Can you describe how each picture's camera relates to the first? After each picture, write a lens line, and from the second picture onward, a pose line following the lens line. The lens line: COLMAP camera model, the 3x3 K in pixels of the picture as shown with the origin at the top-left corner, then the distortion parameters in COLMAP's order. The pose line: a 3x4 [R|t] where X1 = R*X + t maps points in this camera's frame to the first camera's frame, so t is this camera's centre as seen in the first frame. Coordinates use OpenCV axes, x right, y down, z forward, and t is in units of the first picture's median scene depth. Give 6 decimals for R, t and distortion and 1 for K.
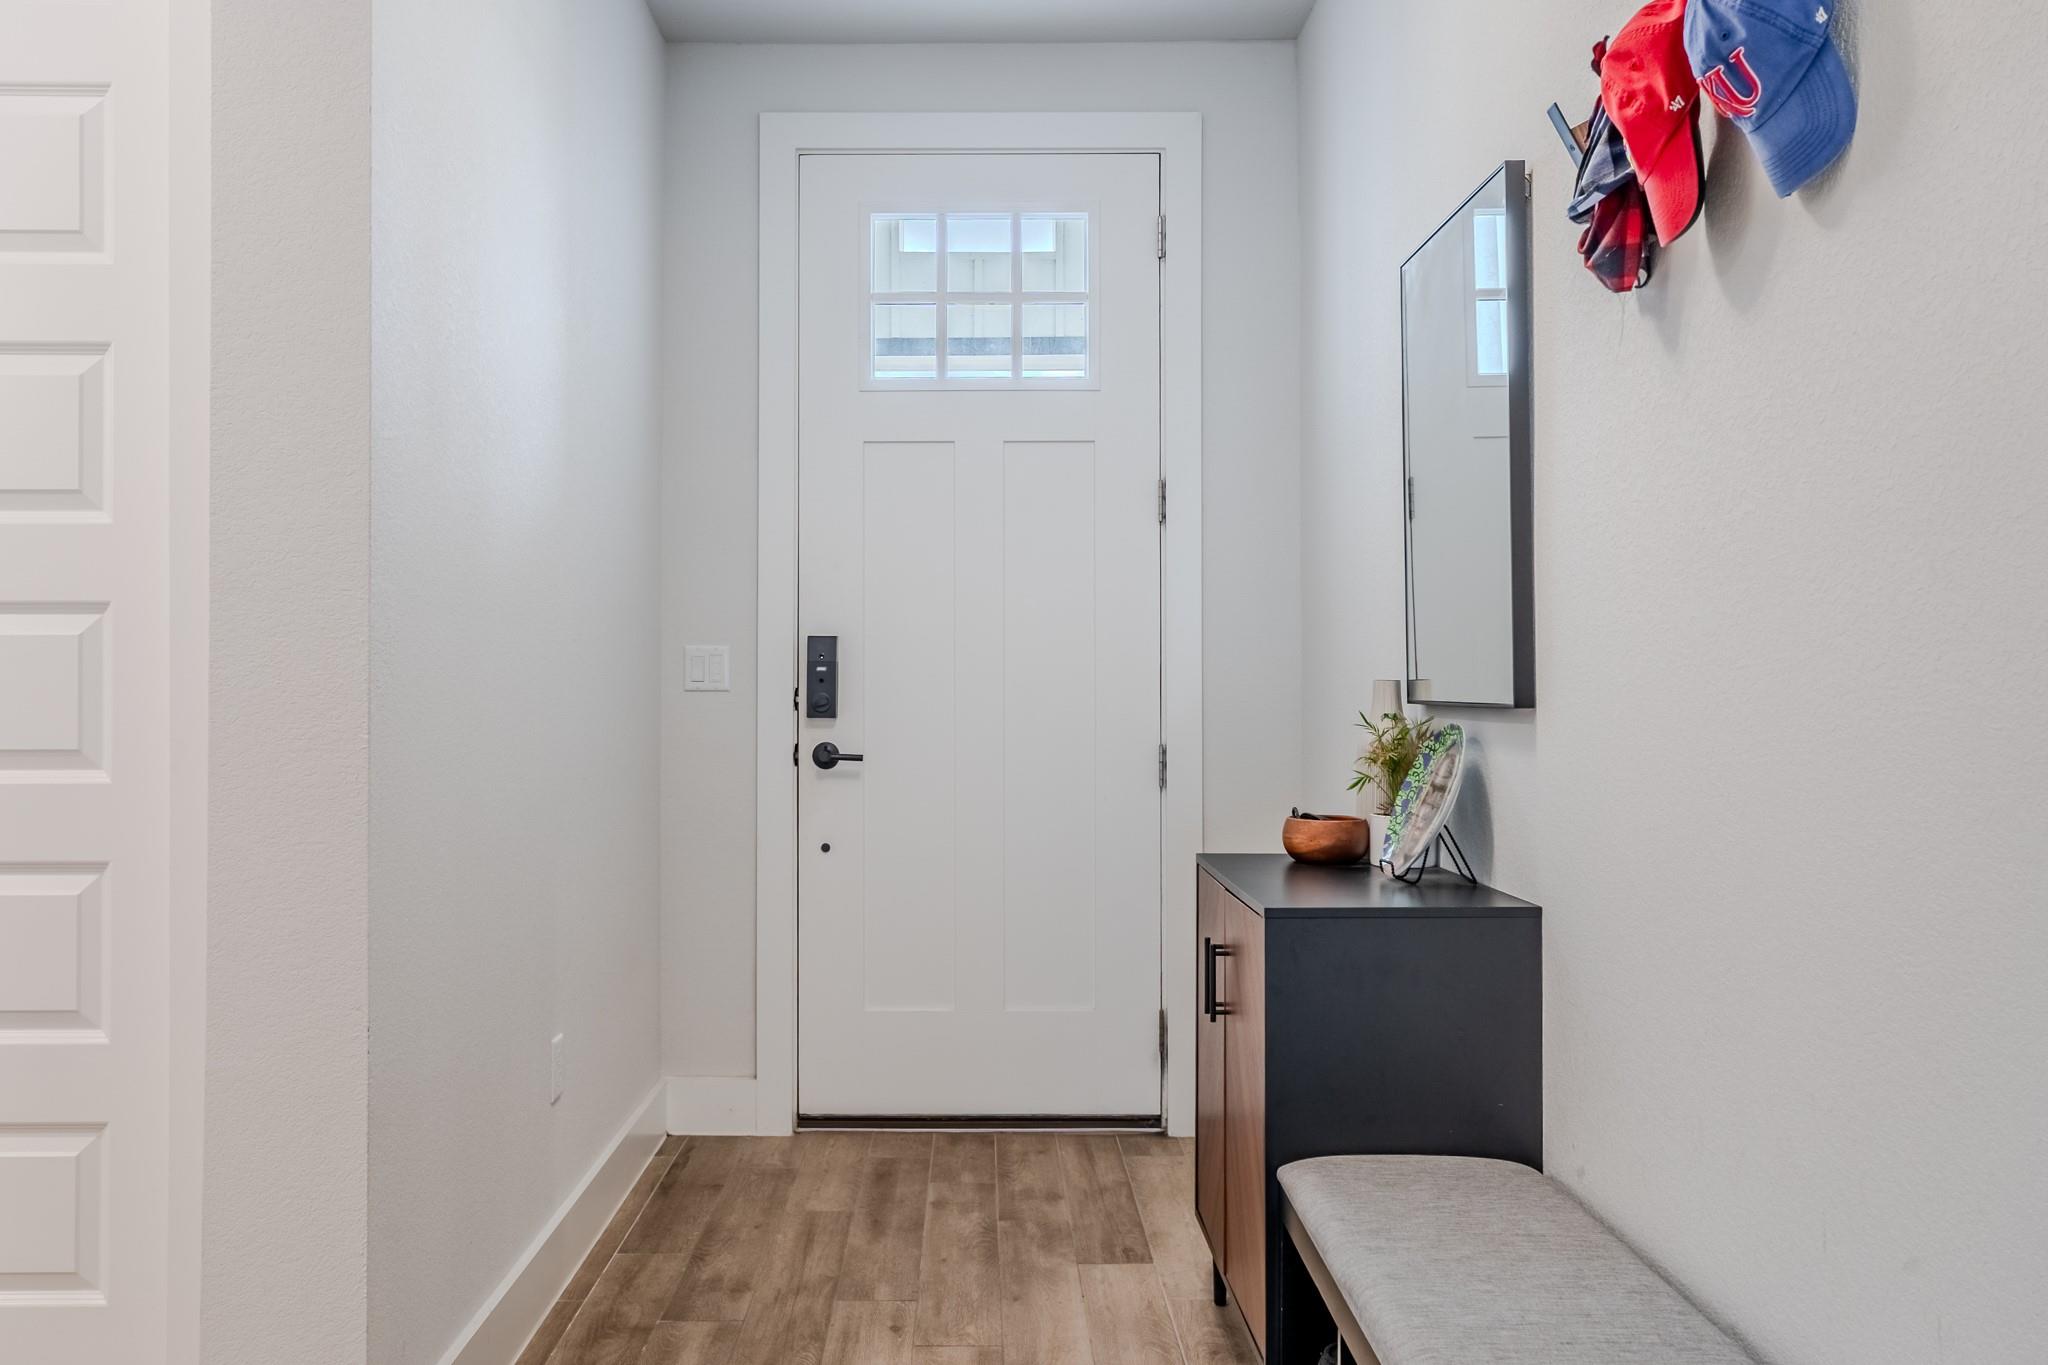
lens RADIAL K [[1488.9, 0, 1022.7], [0, 1488.9, 675.1], [0, 0, 1]] dist [-0.010678, -0.001068]
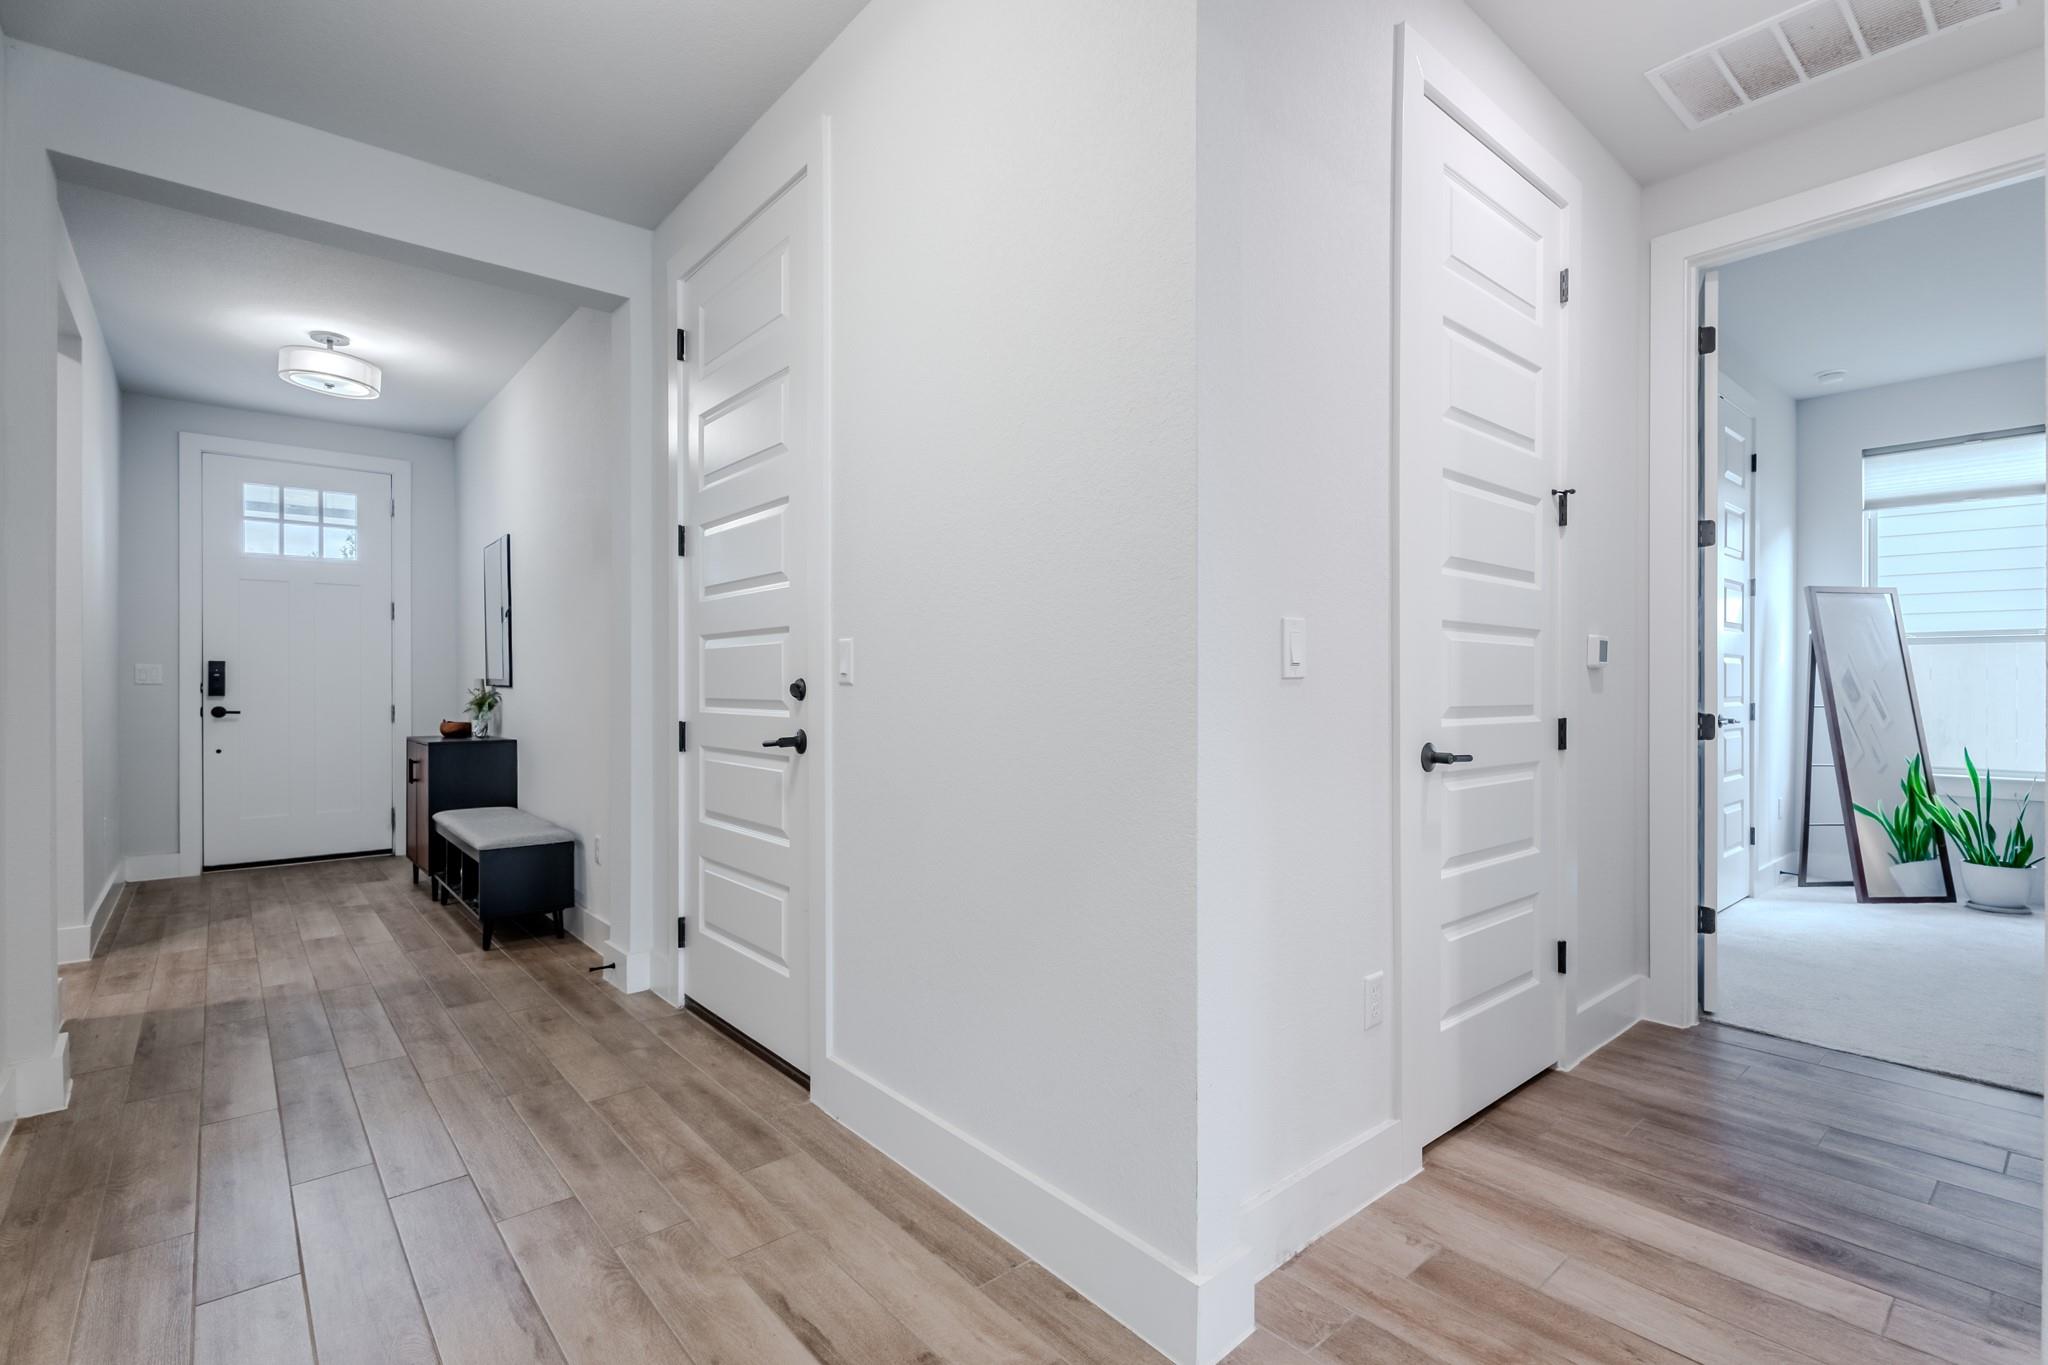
lens RADIAL K [[939.7, 0, 1029.1], [0, 939.7, 679.3], [0, 0, 1]] dist [0.010288, 0.000252]
pose [[0.773444, 0.000191, 0.633865, -0.091586], [0.003836, 0.999980, -0.004981, 0.014871], [-0.633853, 0.006284, 0.773428, -0.975851]]
